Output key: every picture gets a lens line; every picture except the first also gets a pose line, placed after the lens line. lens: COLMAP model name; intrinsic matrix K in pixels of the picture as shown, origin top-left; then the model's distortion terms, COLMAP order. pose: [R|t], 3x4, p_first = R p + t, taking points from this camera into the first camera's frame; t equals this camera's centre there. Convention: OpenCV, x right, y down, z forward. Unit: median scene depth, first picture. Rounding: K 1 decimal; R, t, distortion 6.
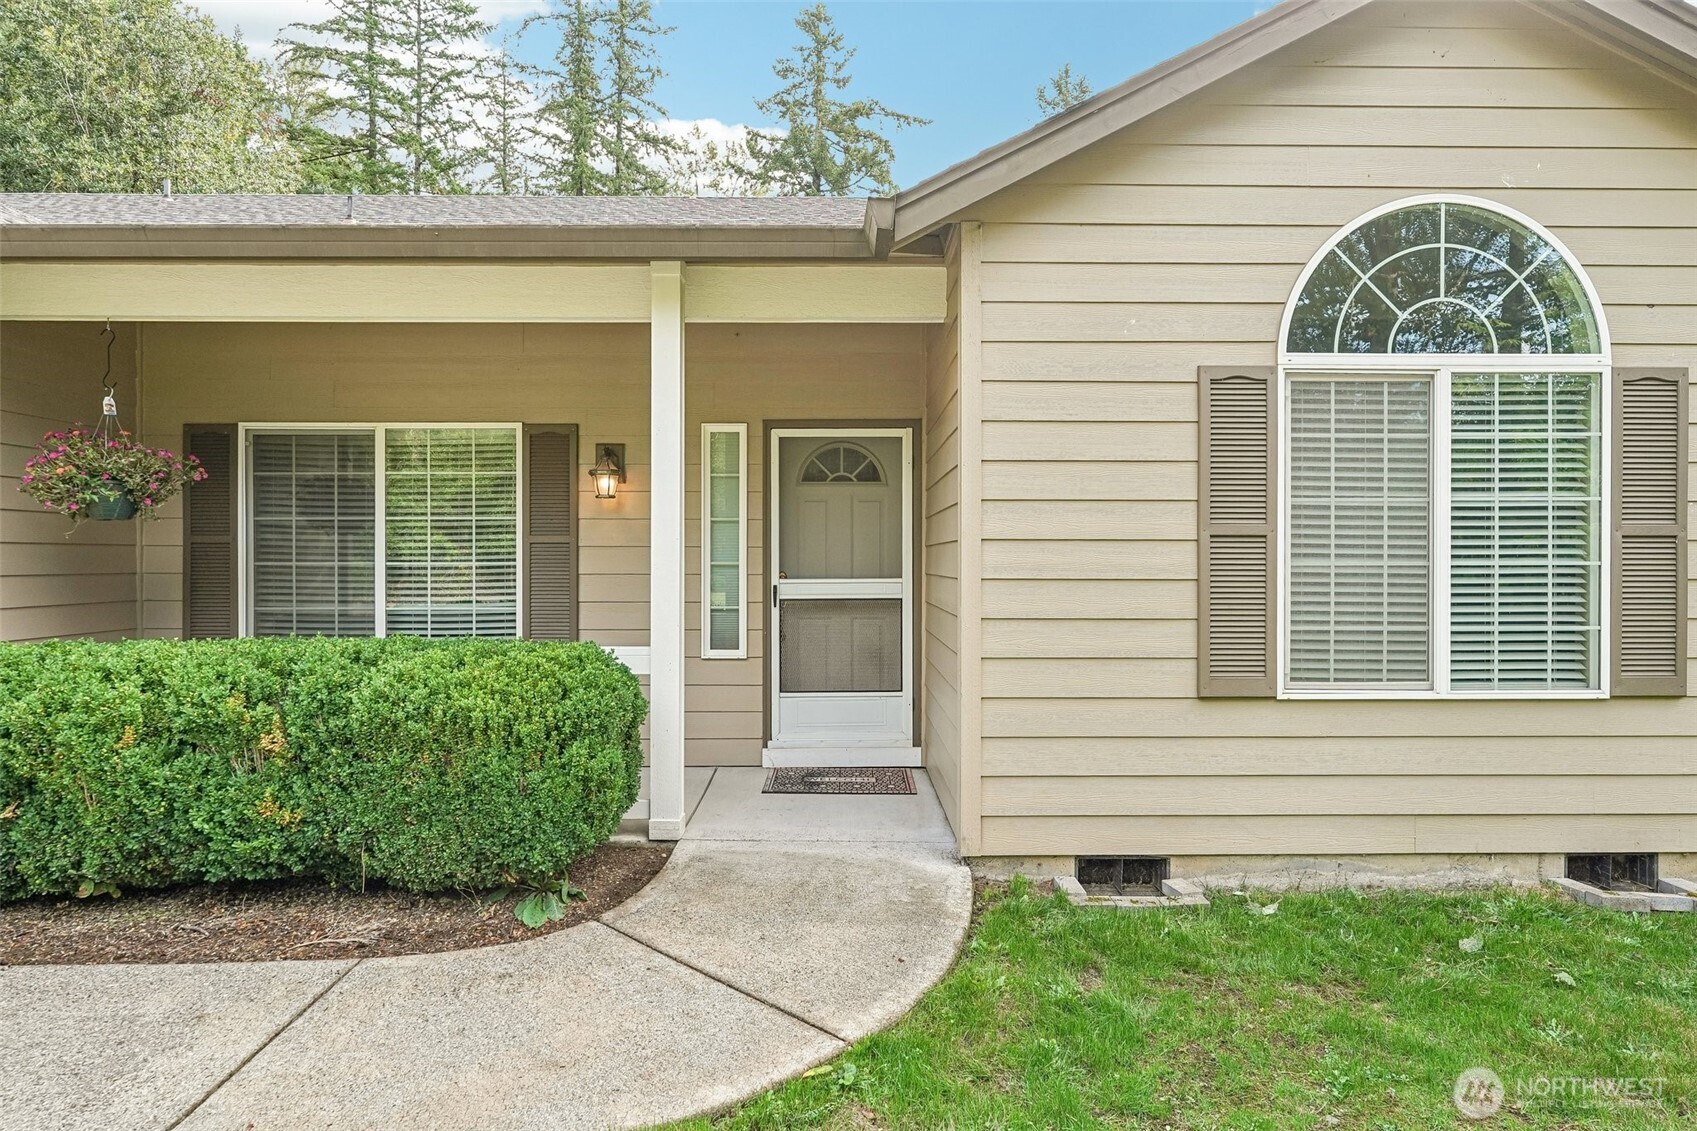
lens RADIAL K [[932.1, 0, 846.7], [0, 932.1, 561.0], [0, 0, 1]] dist [-0.000467, -0.000213]
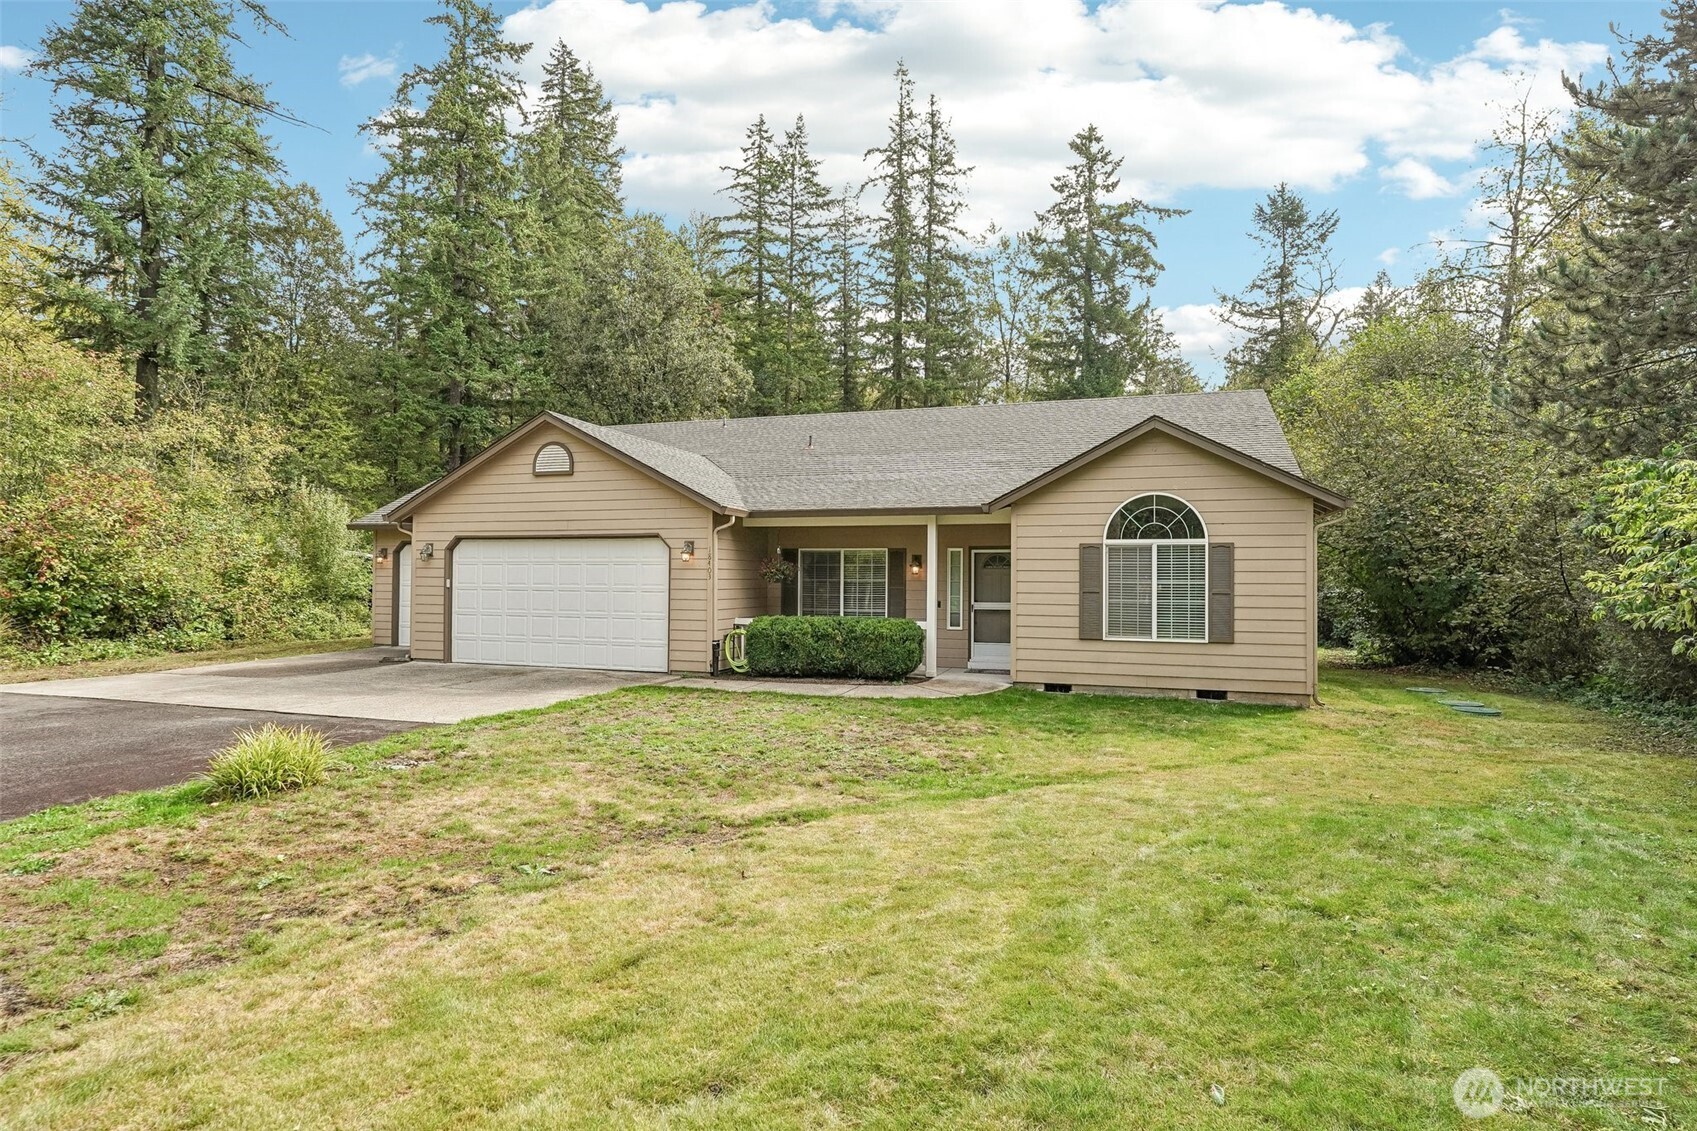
lens RADIAL K [[879.0, 0, 847.2], [0, 879.0, 569.4], [0, 0, 1]] dist [-0.005128, -0.000174]
pose [[0.944976, 0.003560, -0.327119, 0.060264], [-0.008135, 0.999887, -0.012616, -0.006086], [0.327037, 0.014583, 0.944899, -0.228210]]
